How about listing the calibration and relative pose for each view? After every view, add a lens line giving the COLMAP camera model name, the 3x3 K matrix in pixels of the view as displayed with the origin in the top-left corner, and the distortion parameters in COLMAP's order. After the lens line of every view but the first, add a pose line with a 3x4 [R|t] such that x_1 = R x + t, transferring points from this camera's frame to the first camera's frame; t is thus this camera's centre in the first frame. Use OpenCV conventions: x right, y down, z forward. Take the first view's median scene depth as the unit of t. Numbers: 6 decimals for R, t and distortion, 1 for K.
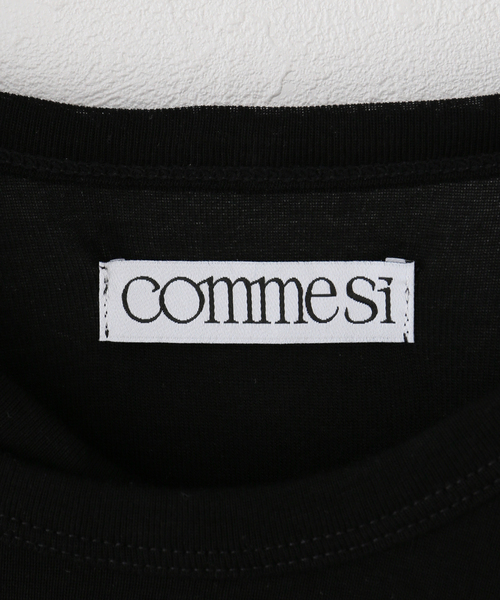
lens RADIAL K [[1245.9, 0, 250.8], [0, 1245.9, 300.4], [0, 0, 1]] dist [0.079174, 0.000000]
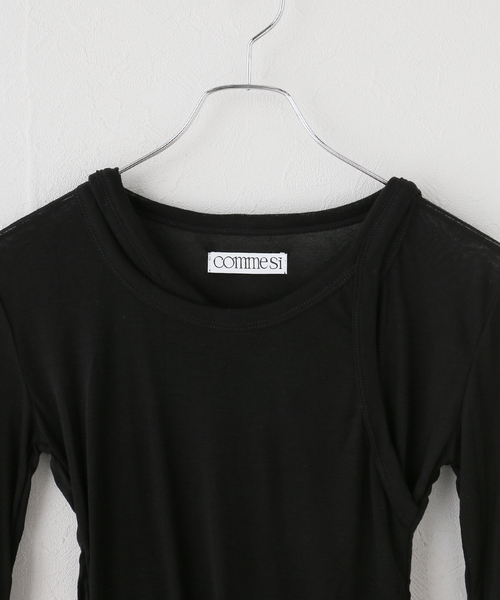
lens RADIAL K [[1003.2, 0, 251.5], [0, 1003.2, 298.7], [0, 0, 1]] dist [0.023223, 0.000000]
pose [[0.999661, 0.014565, 0.021594, -0.050138], [-0.014770, 0.999847, 0.009339, 0.084658], [-0.021455, -0.009655, 0.999723, -2.202857]]
